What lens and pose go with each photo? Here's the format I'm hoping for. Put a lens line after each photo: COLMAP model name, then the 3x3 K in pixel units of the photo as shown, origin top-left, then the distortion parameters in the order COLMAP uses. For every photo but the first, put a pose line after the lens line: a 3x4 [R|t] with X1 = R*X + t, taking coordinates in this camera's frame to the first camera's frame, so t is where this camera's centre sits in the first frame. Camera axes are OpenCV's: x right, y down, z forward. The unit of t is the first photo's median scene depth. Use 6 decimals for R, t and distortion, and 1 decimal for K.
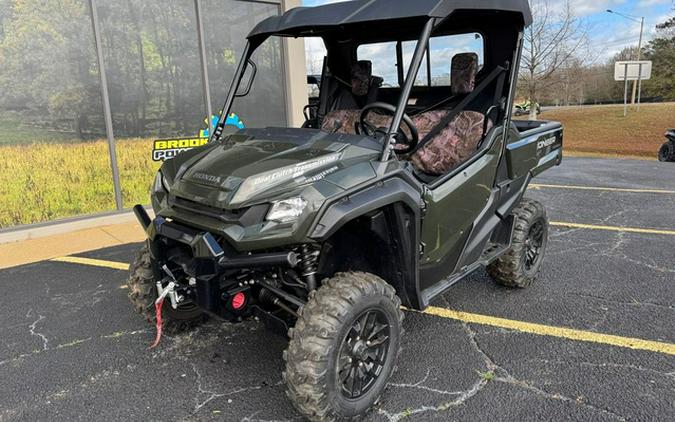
lens RADIAL K [[479.4, 0, 337.5], [0, 479.4, 211.0], [0, 0, 1]] dist [0.059759, -0.090101]
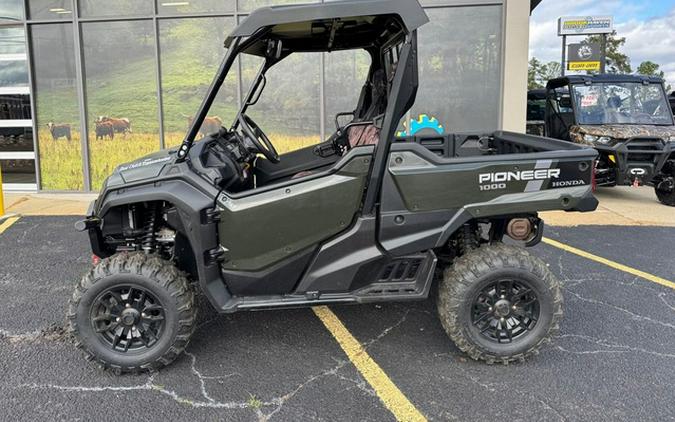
lens RADIAL K [[483.7, 0, 338.4], [0, 483.7, 186.3], [0, 0, 1]] dist [0.055466, -0.001769]
pose [[0.677884, 0.138674, -0.721971, 0.469987], [-0.173081, 0.984548, 0.026598, -0.058825], [0.714504, 0.106929, 0.691412, 0.181188]]
